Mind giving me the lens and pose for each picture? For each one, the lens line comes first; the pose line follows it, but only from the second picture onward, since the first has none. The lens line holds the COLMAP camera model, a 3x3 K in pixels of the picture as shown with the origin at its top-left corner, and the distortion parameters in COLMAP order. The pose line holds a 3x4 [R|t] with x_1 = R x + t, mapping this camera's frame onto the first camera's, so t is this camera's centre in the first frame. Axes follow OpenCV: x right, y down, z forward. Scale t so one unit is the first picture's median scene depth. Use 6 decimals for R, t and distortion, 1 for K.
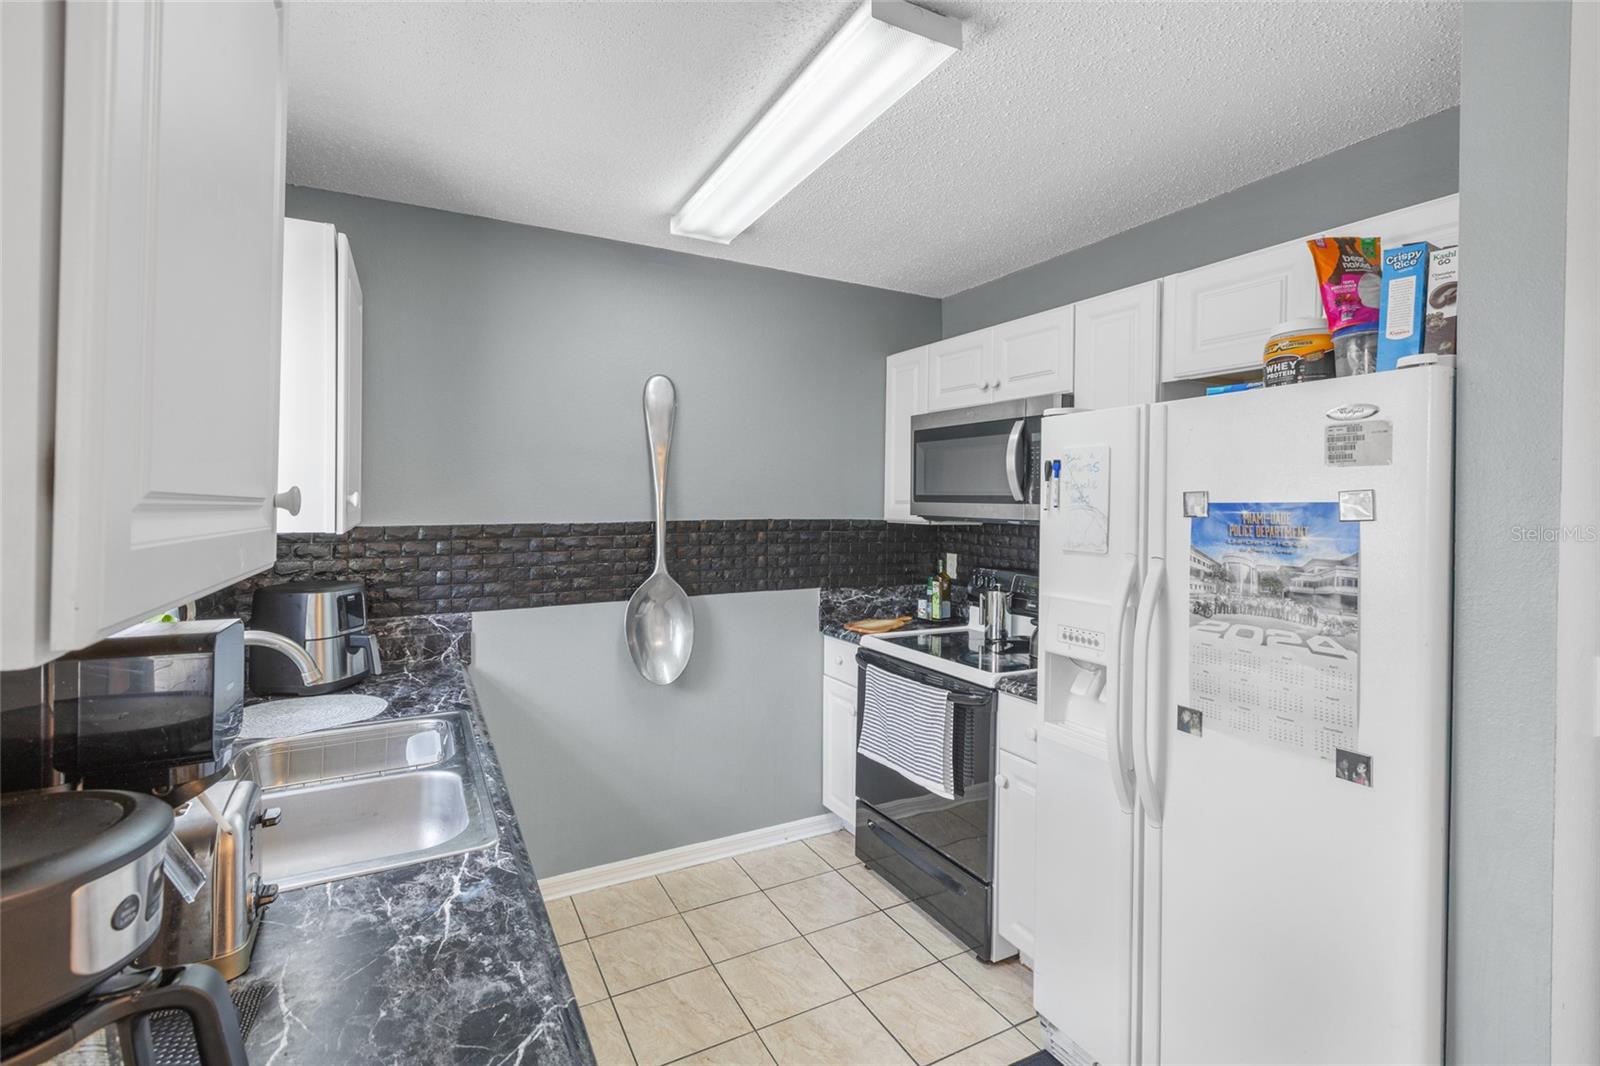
lens RADIAL K [[720.2, 0, 810.5], [0, 720.2, 509.8], [0, 0, 1]] dist [0.002059, -0.001991]
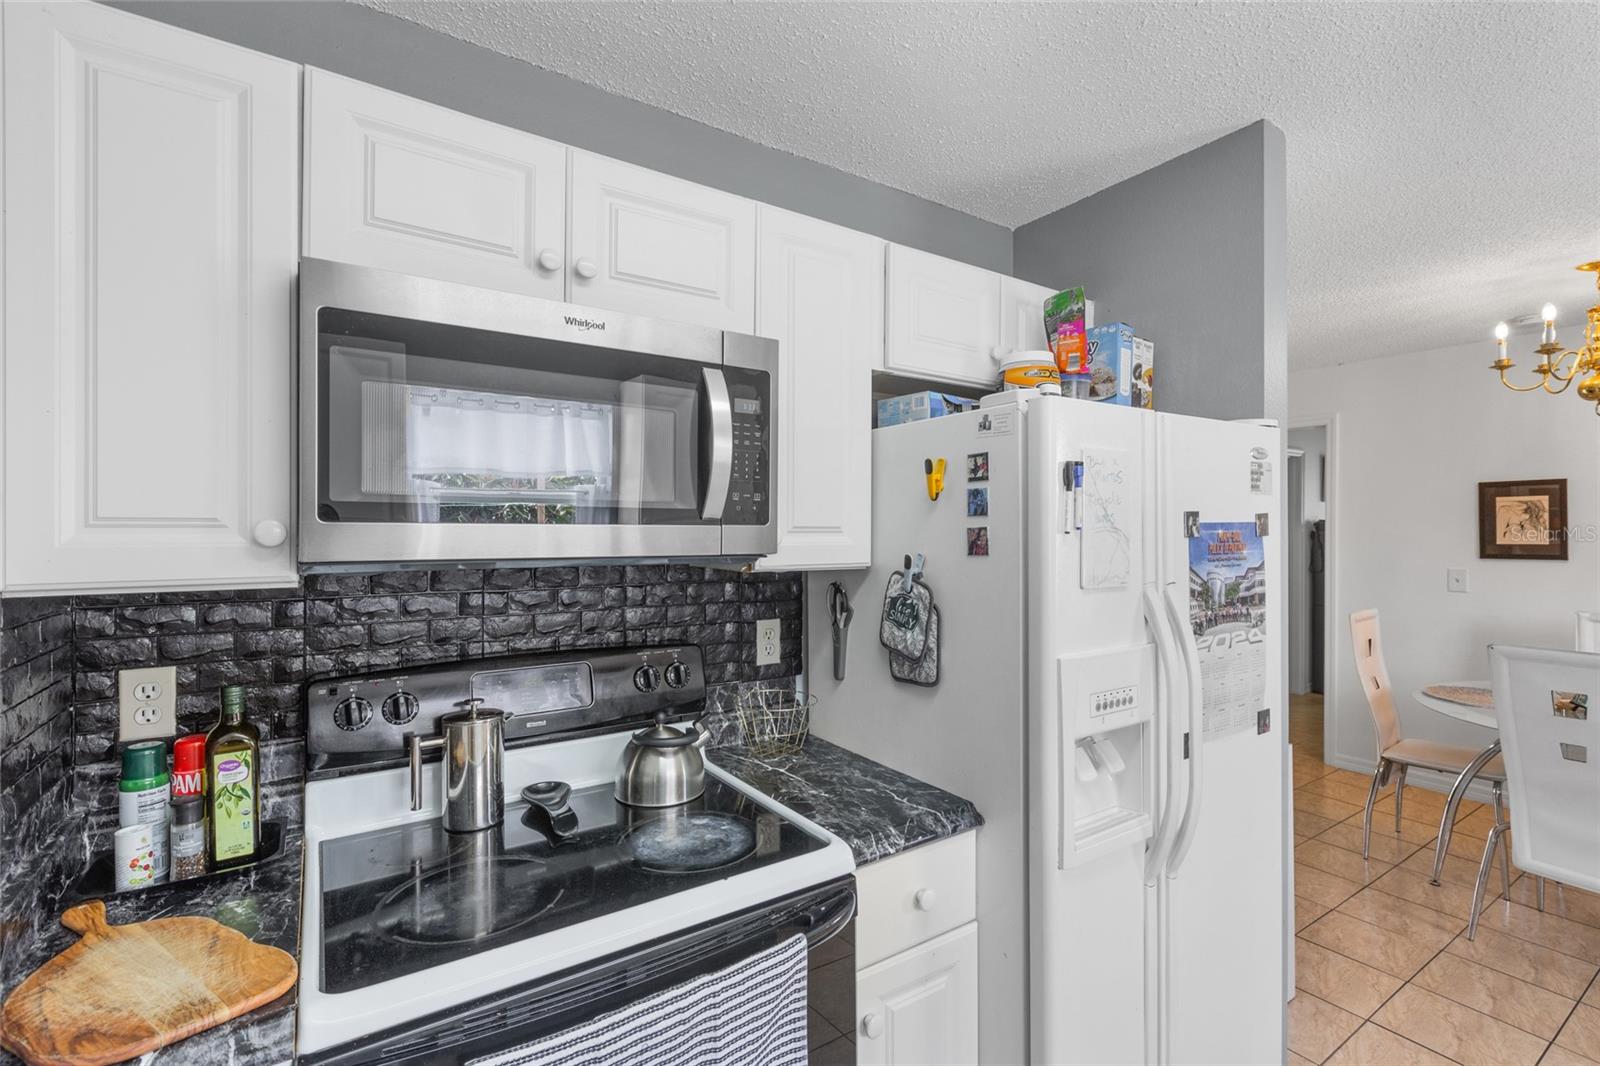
lens RADIAL K [[720.2, 0, 804.3], [0, 720.2, 527.4], [0, 0, 1]] dist [0.002059, -0.001991]
pose [[-0.085433, -0.008263, 0.996310, -0.229758], [0.008866, 0.999920, 0.009053, -0.009529], [-0.996304, 0.009607, -0.085353, 0.912514]]
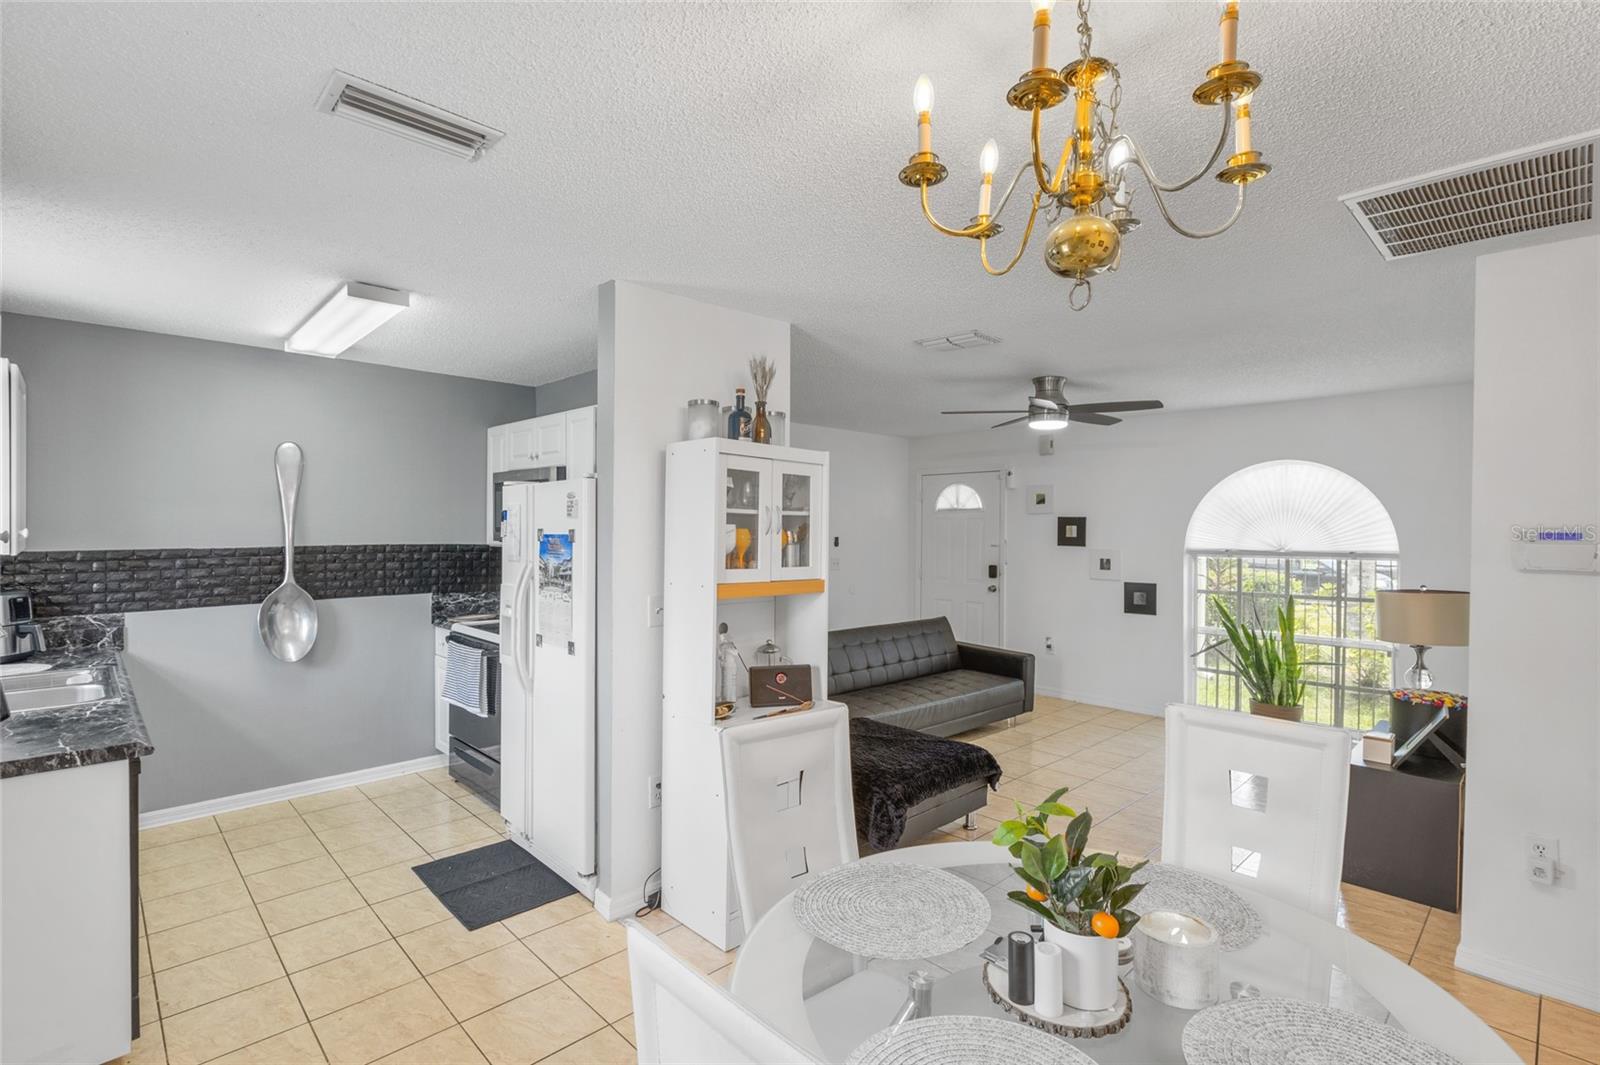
lens RADIAL K [[720.2, 0, 793.1], [0, 720.2, 536.0], [0, 0, 1]] dist [0.002059, -0.001991]
pose [[0.961960, -0.004732, 0.273148, 0.372853], [0.004276, 0.999988, 0.002263, -0.003575], [-0.273155, -0.001009, 0.961969, -0.656072]]
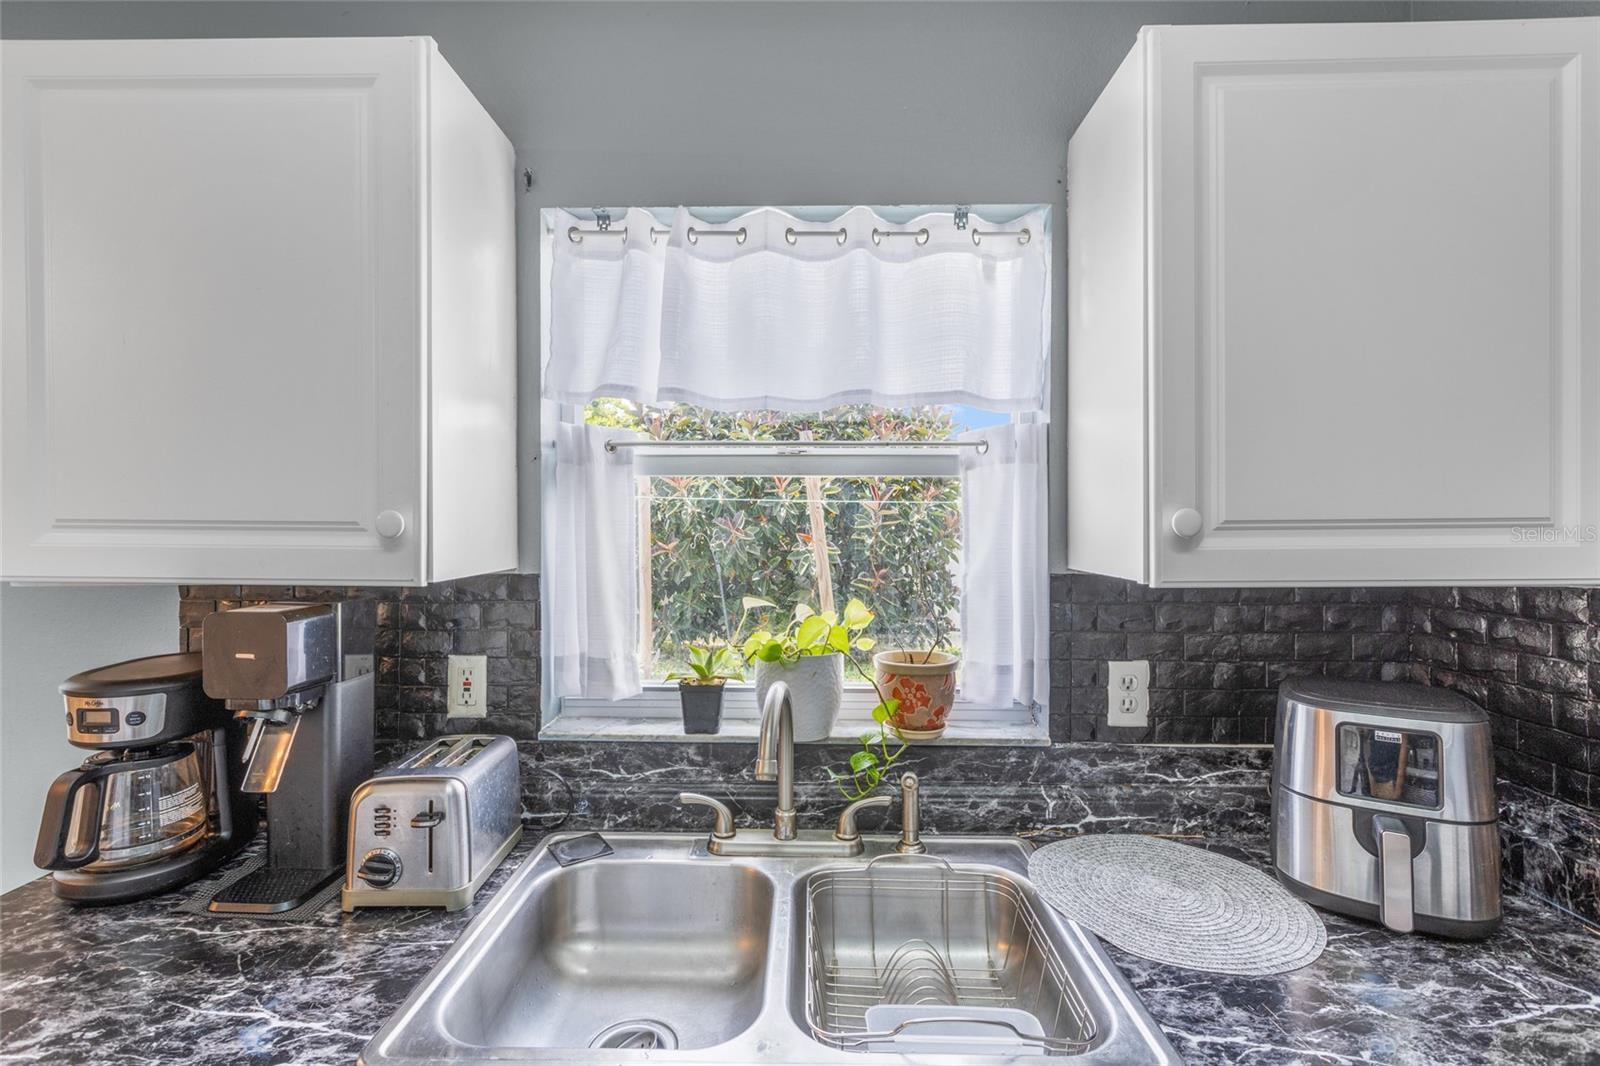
lens RADIAL K [[720.2, 0, 799.7], [0, 720.2, 523.0], [0, 0, 1]] dist [0.002059, -0.001991]
pose [[-0.495524, -0.002726, -0.868590, -0.032901], [-0.013788, 0.999894, 0.004728, -0.010242], [0.868485, 0.014318, -0.495509, 0.701782]]
